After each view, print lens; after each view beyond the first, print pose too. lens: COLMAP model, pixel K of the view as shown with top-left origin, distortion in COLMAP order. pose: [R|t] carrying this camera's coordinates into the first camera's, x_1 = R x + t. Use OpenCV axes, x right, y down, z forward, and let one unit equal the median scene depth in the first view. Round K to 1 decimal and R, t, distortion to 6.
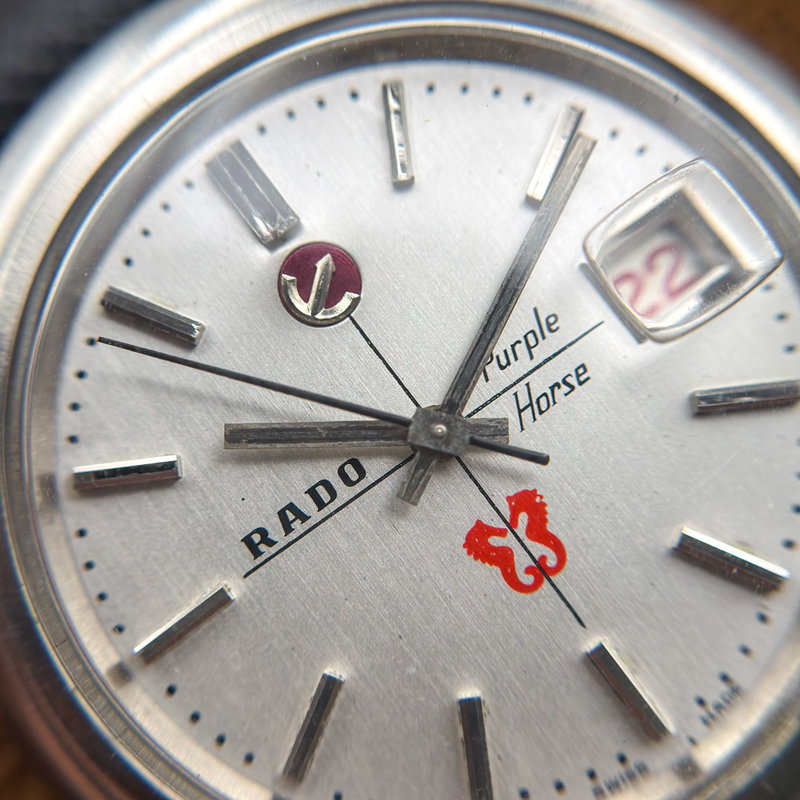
lens RADIAL K [[1281.4, 0, 400.0], [0, 1281.4, 400.0], [0, 0, 1]] dist [0.434506, 0.093827]
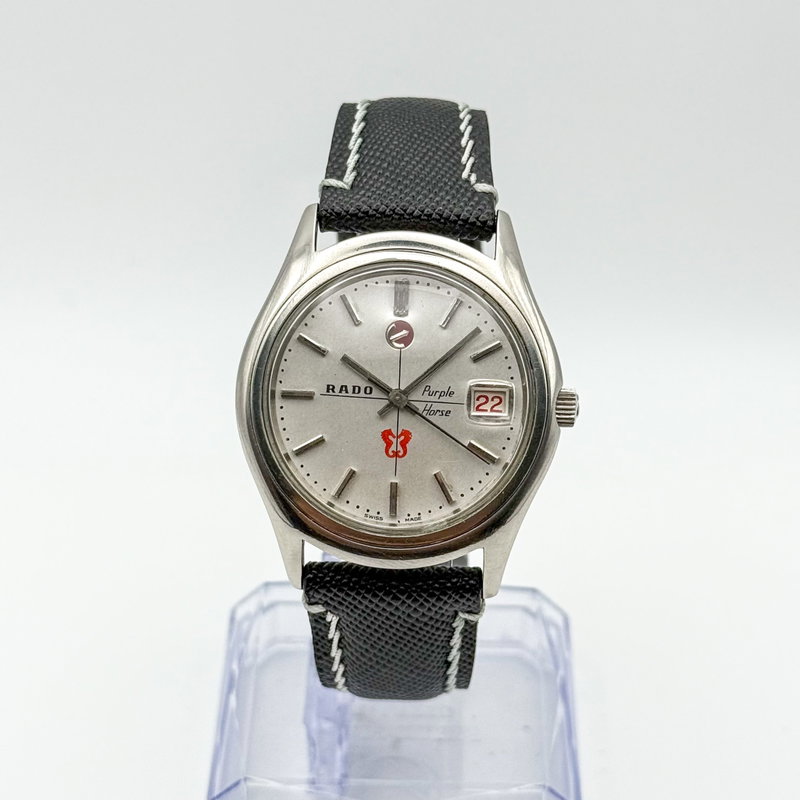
lens RADIAL K [[2239.4, 0, 400.0], [0, 2239.4, 400.0], [0, 0, 1]] dist [0.008632, 1.004316]
pose [[0.773955, 0.632757, -0.024744, 0.165372], [-0.627933, 0.771931, 0.099106, -0.496694], [0.081810, -0.061166, 0.994769, -4.249461]]
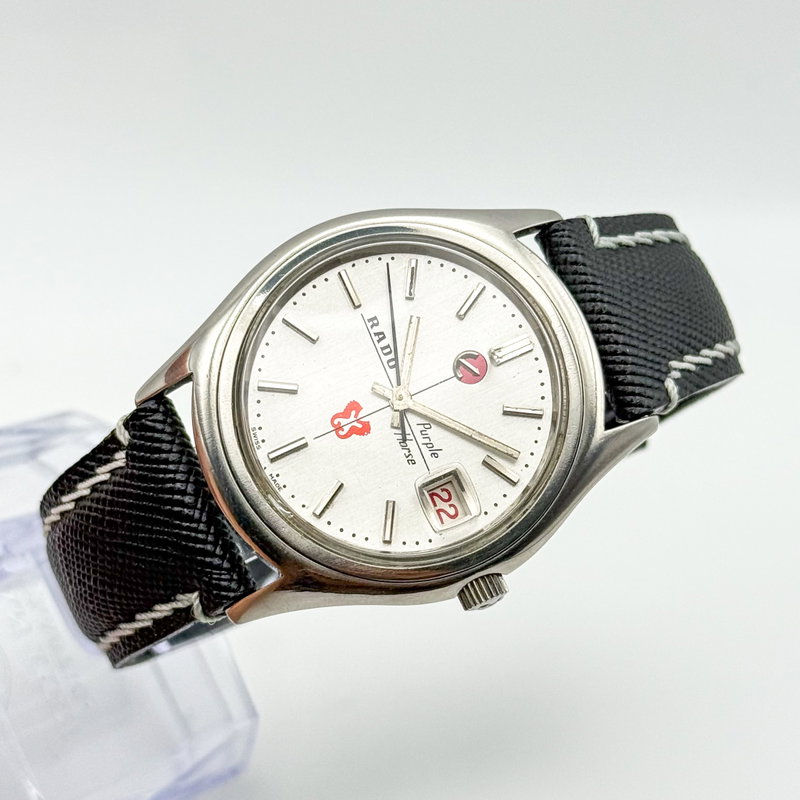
lens RADIAL K [[2239.4, 0, 400.0], [0, 2239.4, 400.0], [0, 0, 1]] dist [0.008632, 1.004316]
pose [[-0.214608, 0.963389, -0.160699, 0.721465], [-0.974956, -0.201478, 0.094163, -0.378687], [0.058338, 0.176883, 0.982501, -3.228674]]
